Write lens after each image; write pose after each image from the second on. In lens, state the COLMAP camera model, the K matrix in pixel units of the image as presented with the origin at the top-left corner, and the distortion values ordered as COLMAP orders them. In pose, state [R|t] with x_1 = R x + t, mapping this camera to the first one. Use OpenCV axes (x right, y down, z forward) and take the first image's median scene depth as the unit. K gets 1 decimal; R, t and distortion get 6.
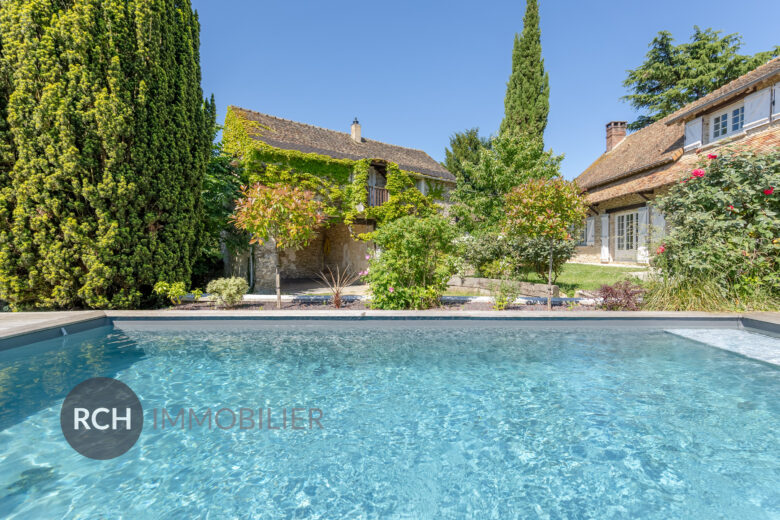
lens RADIAL K [[357.6, 0, 390.2], [0, 357.6, 258.2], [0, 0, 1]] dist [0.014382, 0.000261]
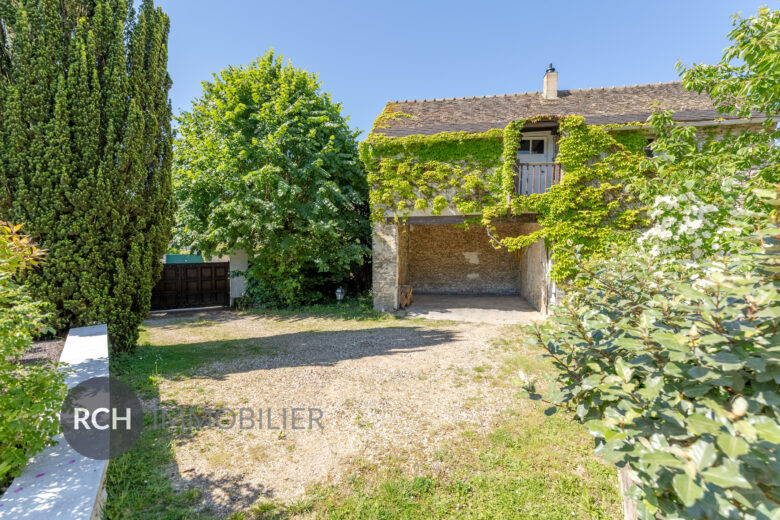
lens RADIAL K [[342.0, 0, 389.5], [0, 342.0, 258.8], [0, 0, 1]] dist [-0.002937, -0.000539]
pose [[0.638793, 0.041049, -0.768283, 0.267118], [-0.026479, 0.999157, 0.031368, -0.045134], [0.768923, 0.000305, 0.639341, 0.433870]]
